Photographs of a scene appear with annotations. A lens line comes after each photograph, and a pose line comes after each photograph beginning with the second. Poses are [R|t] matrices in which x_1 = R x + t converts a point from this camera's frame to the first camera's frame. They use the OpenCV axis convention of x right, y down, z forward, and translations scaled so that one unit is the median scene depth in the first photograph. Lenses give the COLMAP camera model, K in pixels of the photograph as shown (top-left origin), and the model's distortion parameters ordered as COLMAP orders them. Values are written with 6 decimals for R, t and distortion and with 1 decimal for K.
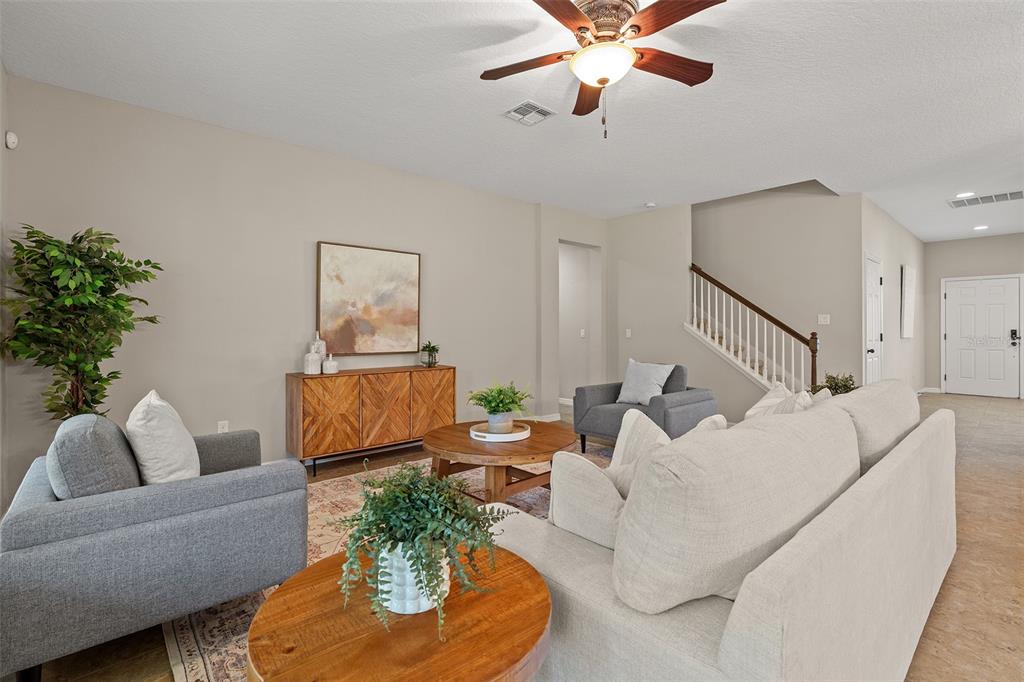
lens RADIAL K [[462.7, 0, 510.2], [0, 462.7, 332.7], [0, 0, 1]] dist [-0.010786, 0.004001]
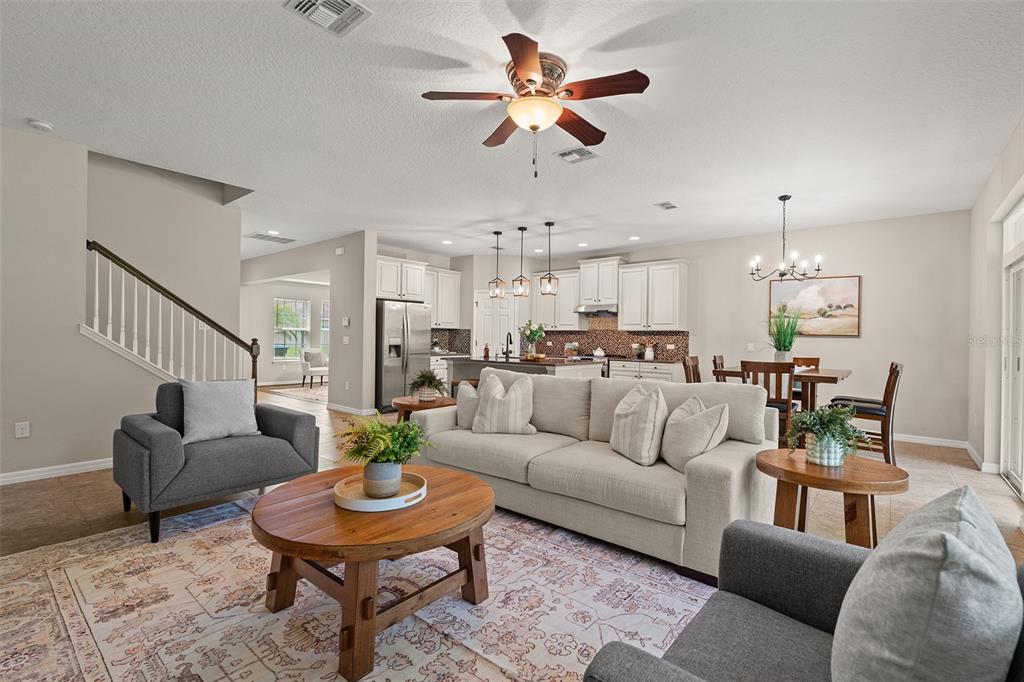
lens RADIAL K [[462.7, 0, 512.9], [0, 462.7, 338.2], [0, 0, 1]] dist [-0.010786, 0.004001]
pose [[-0.155463, -0.003932, 0.987834, -0.490322], [-0.004349, 0.999985, 0.003296, -0.007393], [-0.987832, -0.003784, -0.155477, 0.631525]]
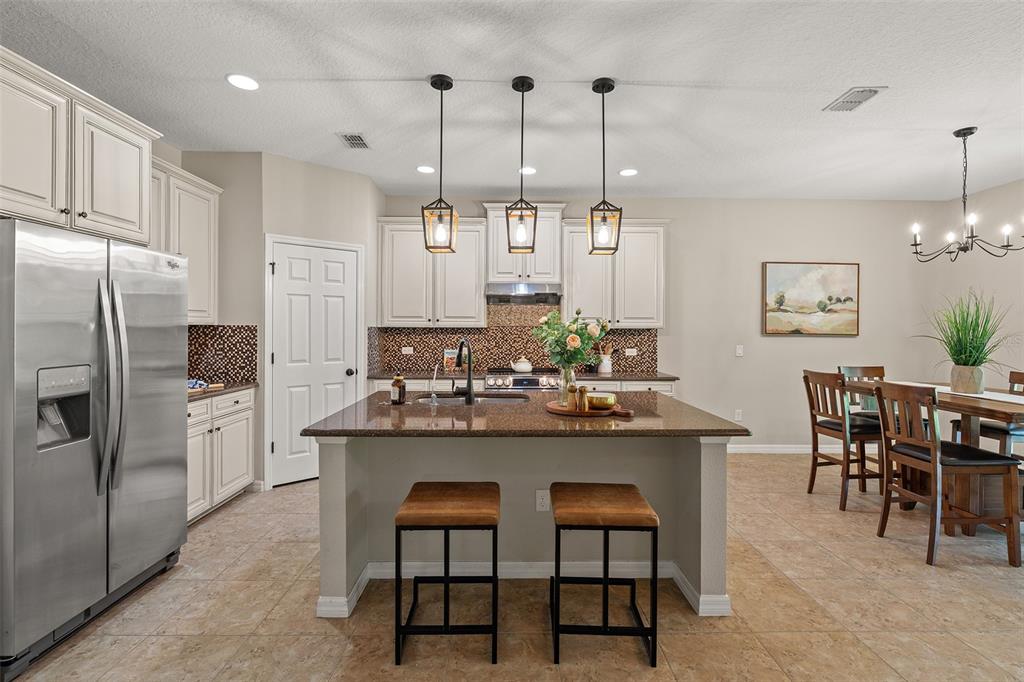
lens RADIAL K [[462.7, 0, 513.3], [0, 462.7, 329.5], [0, 0, 1]] dist [-0.010786, 0.004001]
pose [[-0.758942, -0.006426, 0.651126, 0.583588], [0.001021, 0.999938, 0.011059, -0.041343], [-0.651157, 0.009059, -0.758889, 0.837778]]
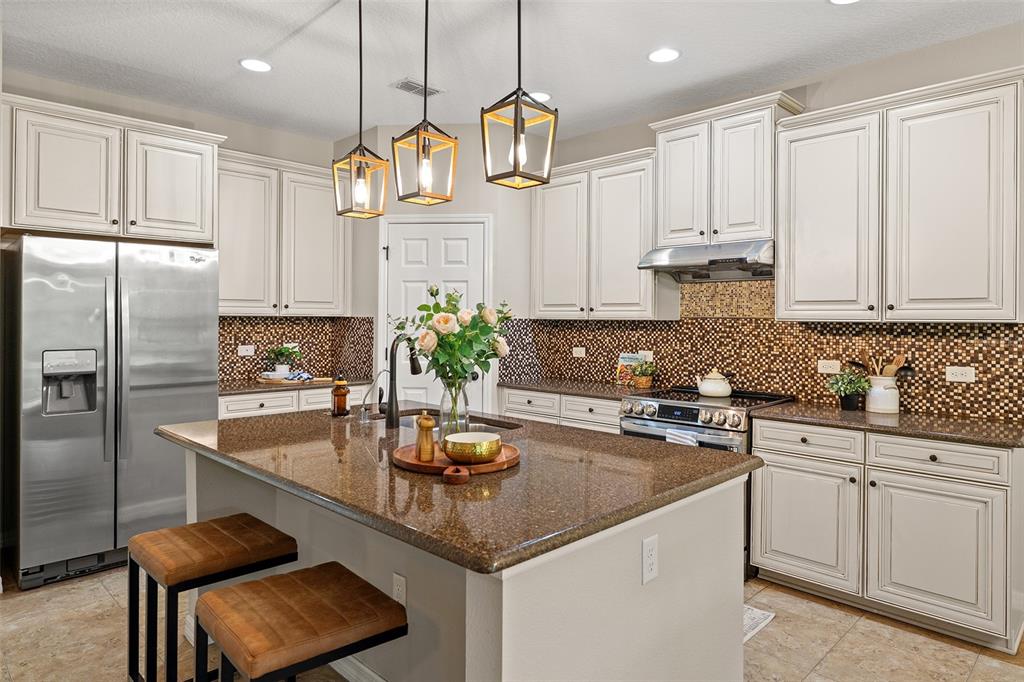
lens RADIAL K [[622.9, 0, 513.2], [0, 622.9, 317.4], [0, 0, 1]] dist [-0.004000, 0.000689]
pose [[-0.062648, 0.001198, 0.998035, 0.439480], [0.002965, 0.999995, -0.001014, -0.037440], [-0.998031, 0.002895, -0.062651, 0.334472]]
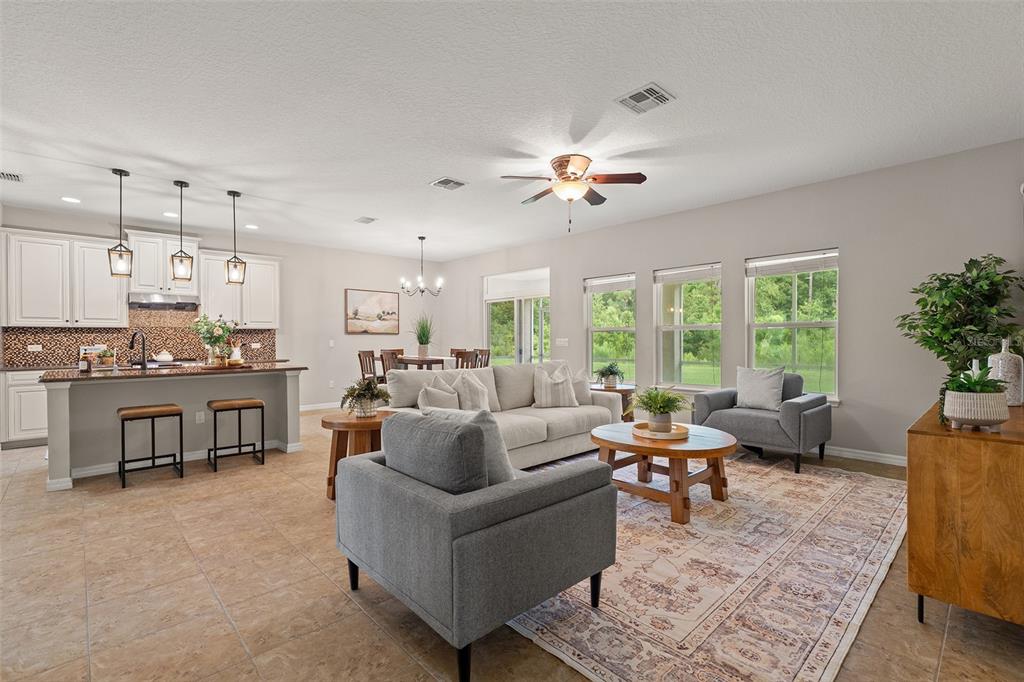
lens RADIAL K [[462.7, 0, 510.8], [0, 462.7, 341.4], [0, 0, 1]] dist [-0.010786, 0.004001]
pose [[-0.999501, 0.003701, -0.031369, 0.256553], [0.003158, 0.999845, 0.017344, -0.013546], [0.031428, 0.017236, -0.999357, 1.440522]]
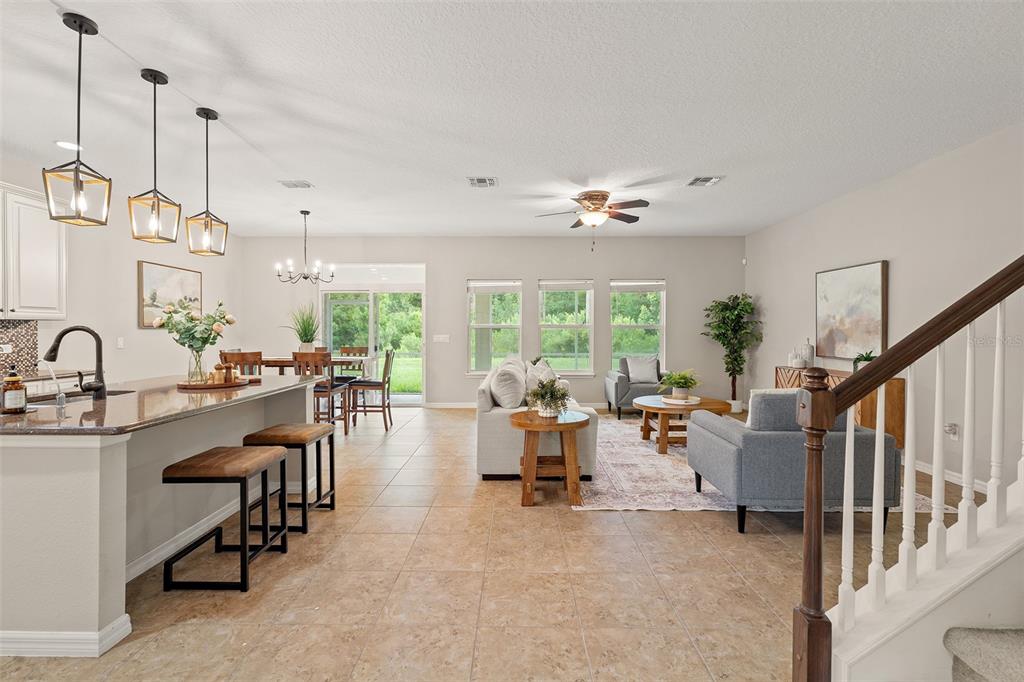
lens RADIAL K [[462.7, 0, 511.9], [0, 462.7, 335.0], [0, 0, 1]] dist [-0.010786, 0.004001]
pose [[-0.669302, 0.006511, -0.742962, 1.103503], [-0.009535, 0.999804, 0.017352, -0.026128], [0.742929, 0.018698, -0.669109, 1.136966]]
